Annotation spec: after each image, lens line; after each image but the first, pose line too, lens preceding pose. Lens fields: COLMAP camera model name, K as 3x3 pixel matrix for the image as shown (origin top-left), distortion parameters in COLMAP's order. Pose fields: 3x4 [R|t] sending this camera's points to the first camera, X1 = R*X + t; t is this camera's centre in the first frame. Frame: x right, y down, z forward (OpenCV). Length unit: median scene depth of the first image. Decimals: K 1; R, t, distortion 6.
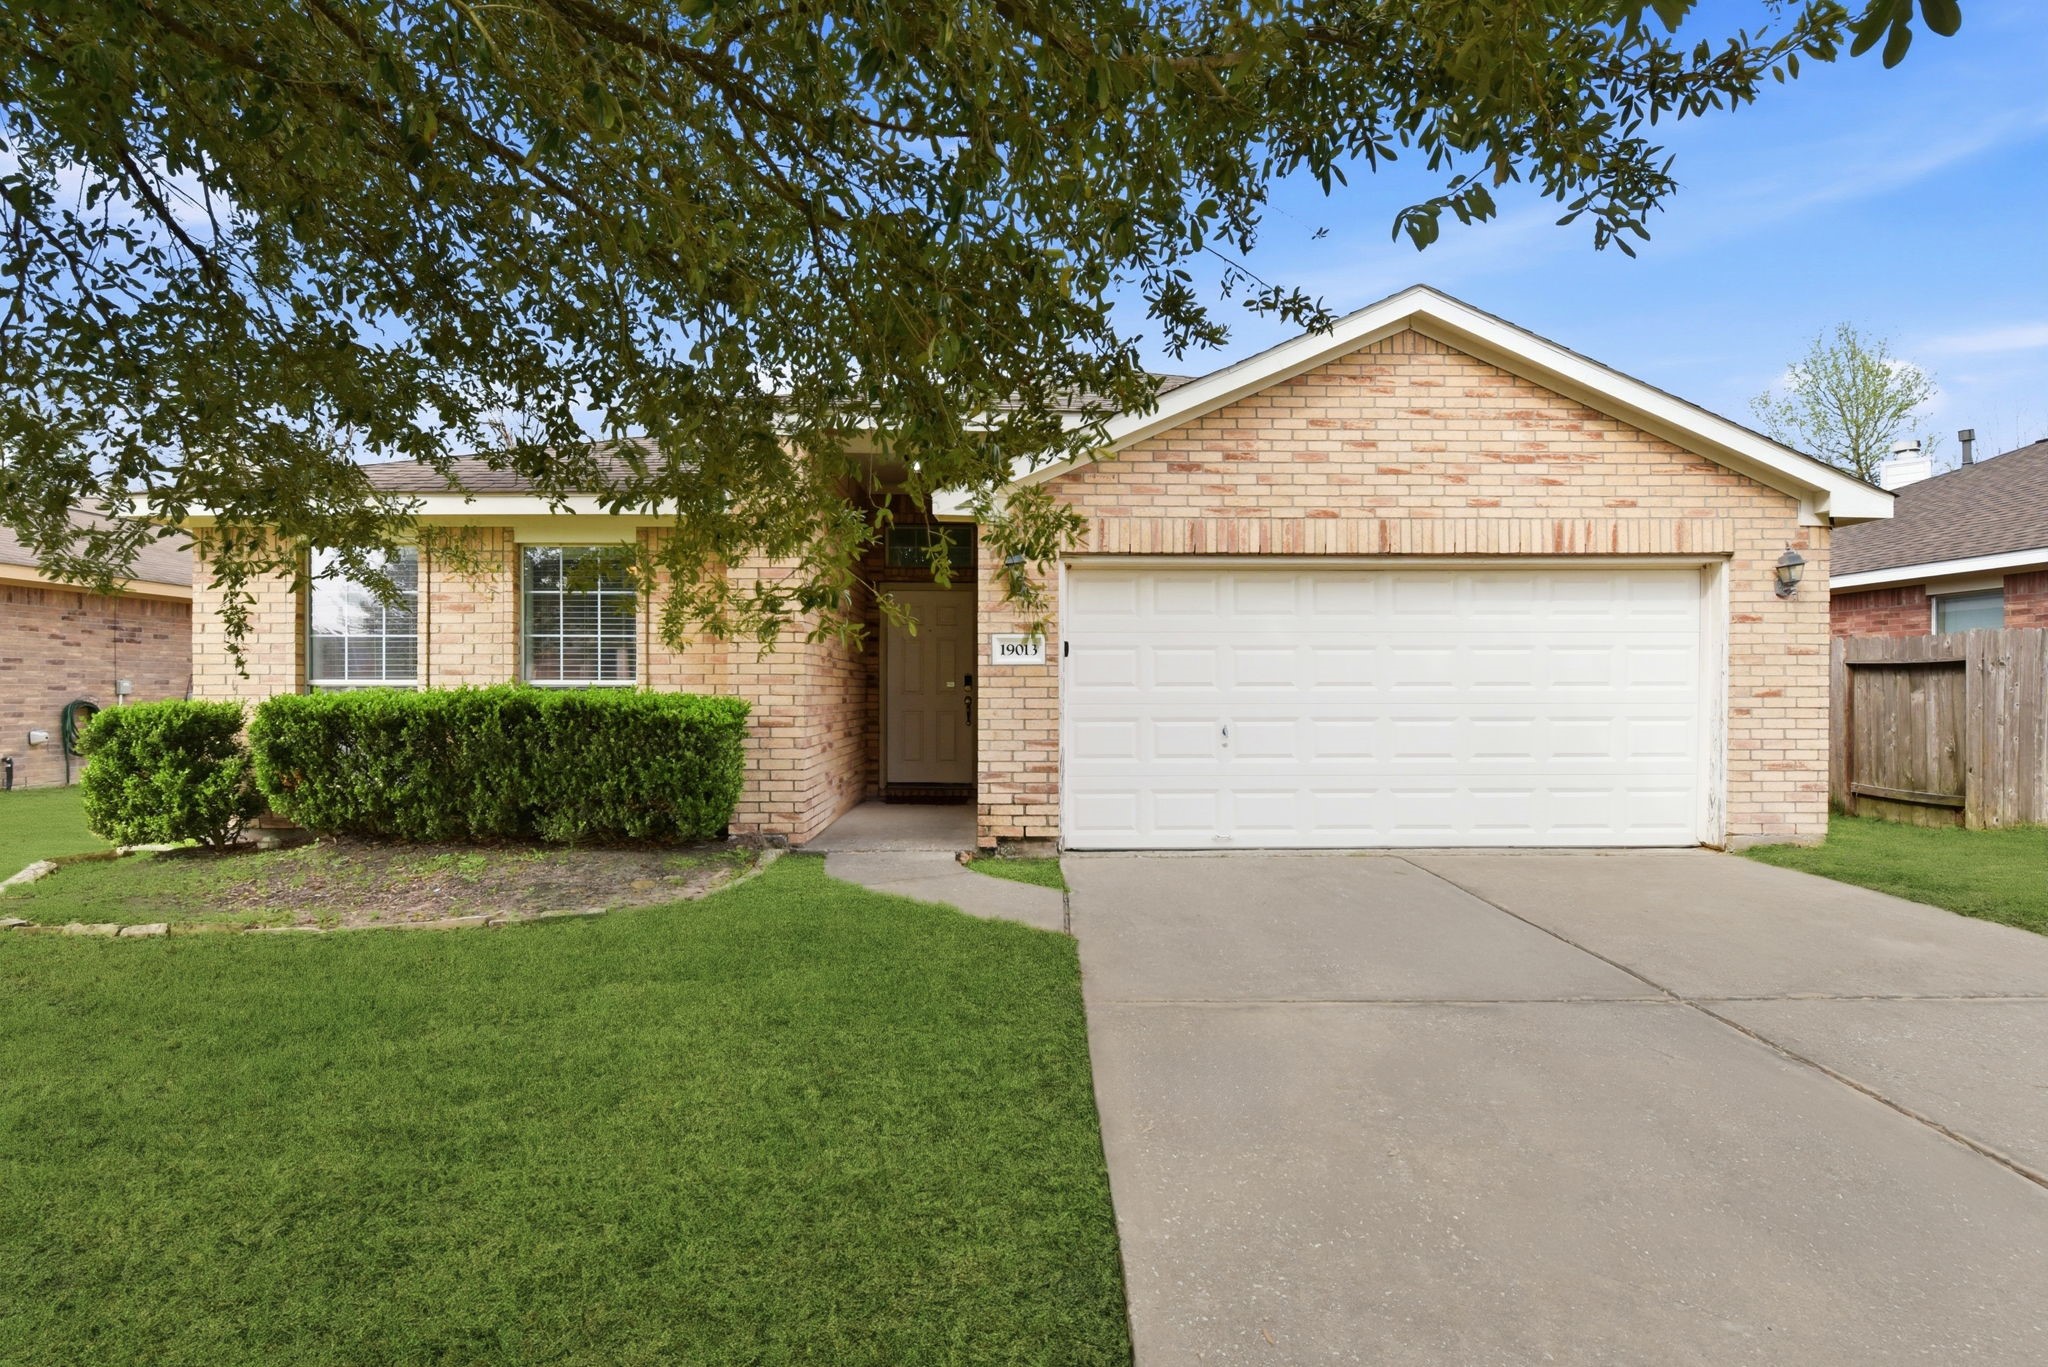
lens RADIAL K [[981.5, 0, 1032.7], [0, 981.5, 693.1], [0, 0, 1]] dist [0.002091, -0.011709]
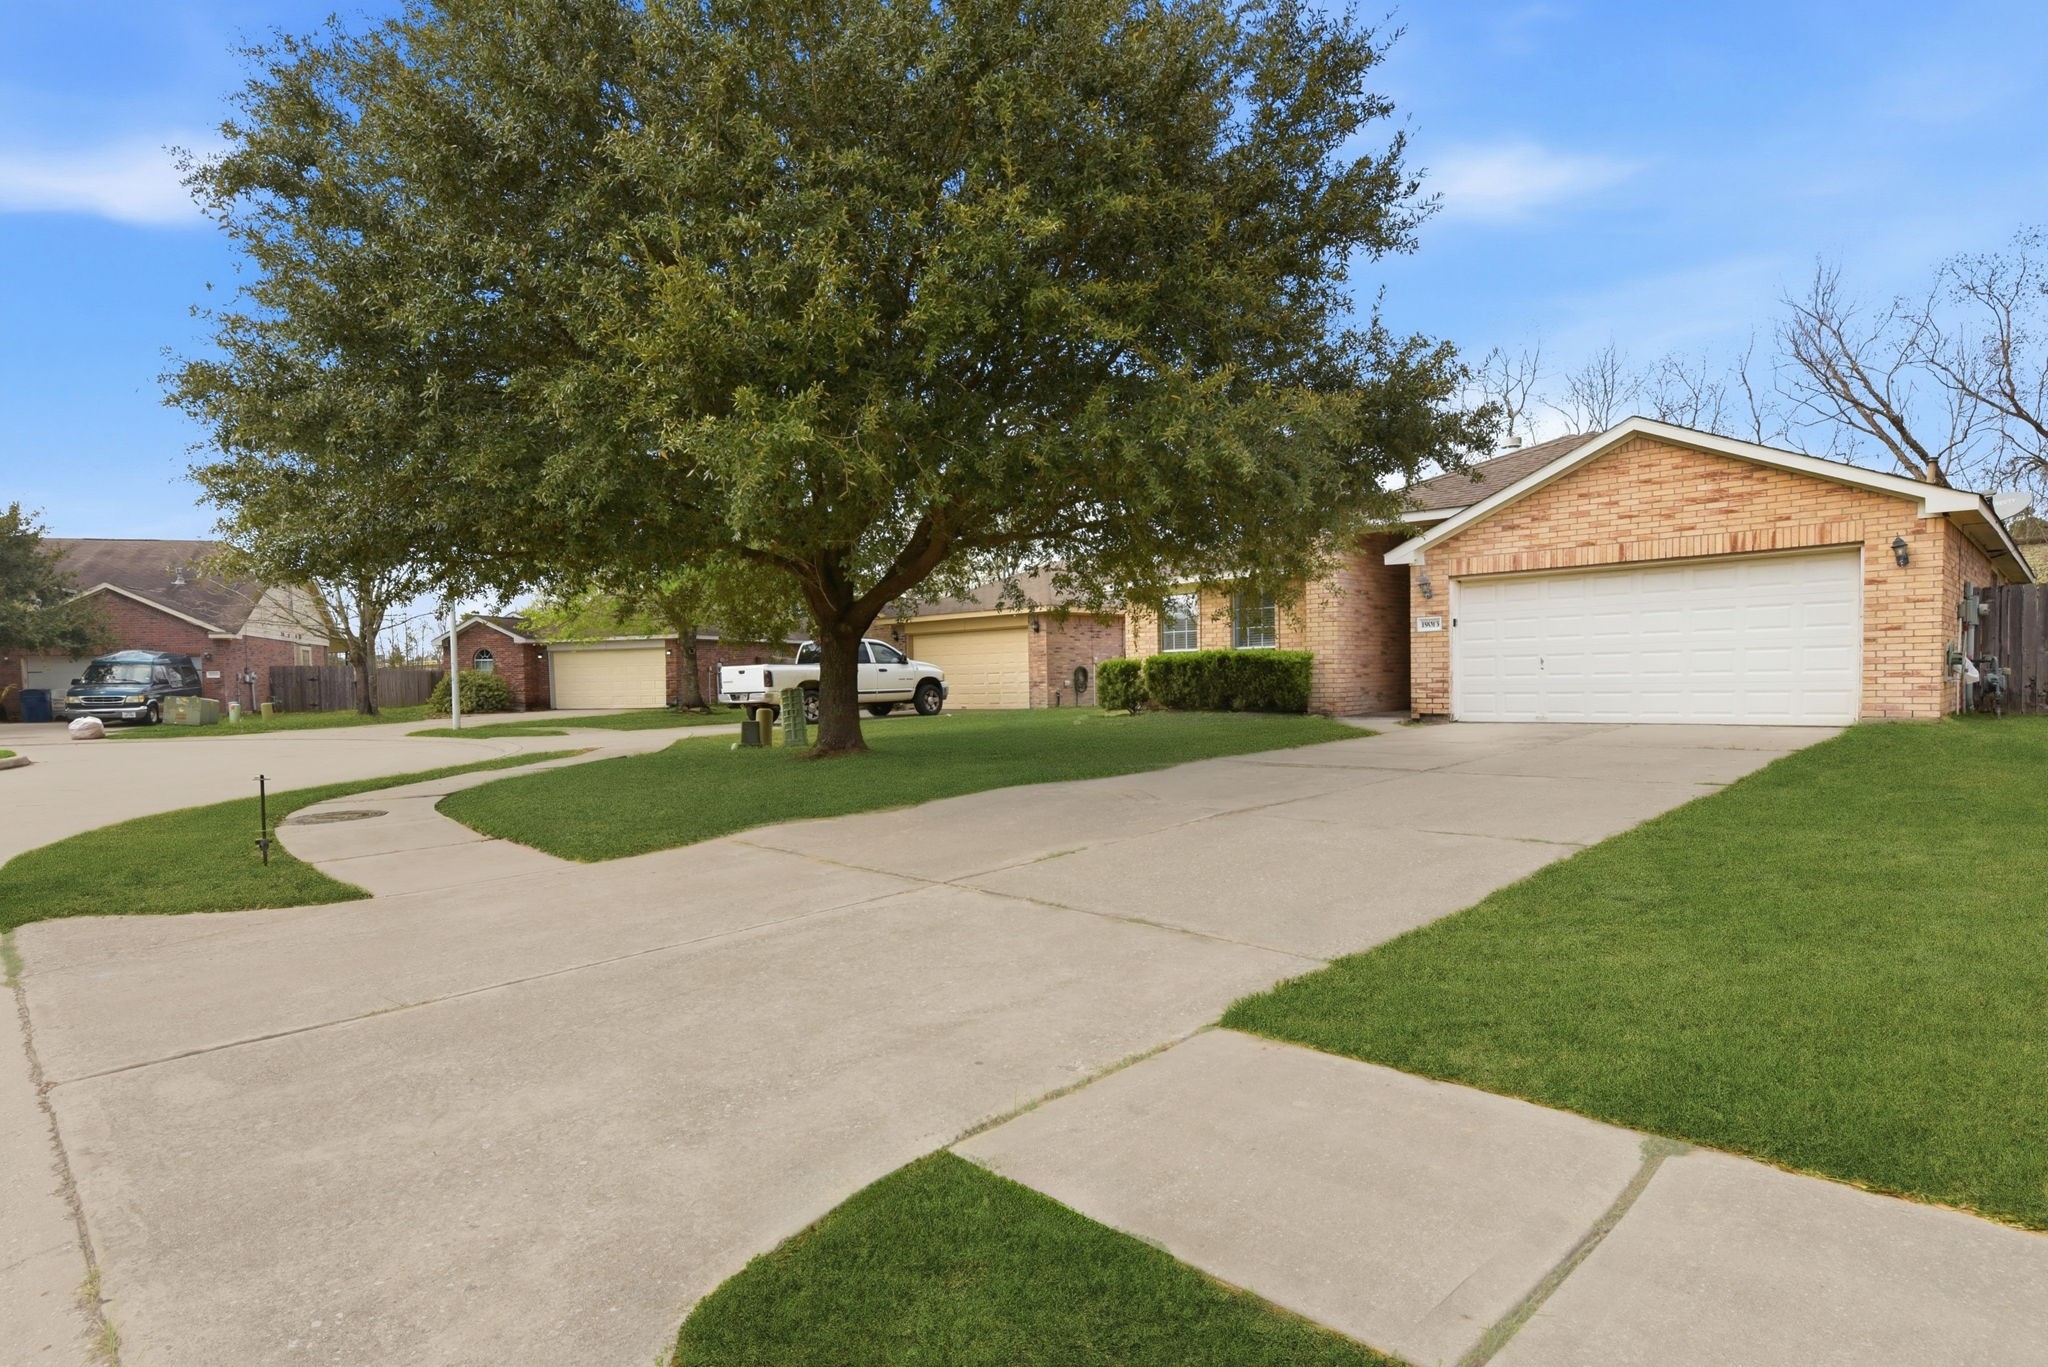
lens RADIAL K [[902.7, 0, 1035.6], [0, 902.7, 693.1], [0, 0, 1]] dist [-0.006544, -0.008544]
pose [[0.695693, 0.001092, -0.718338, 0.809162], [0.022582, 0.999471, 0.023389, 0.039720], [0.717984, -0.032493, 0.695301, -0.978792]]
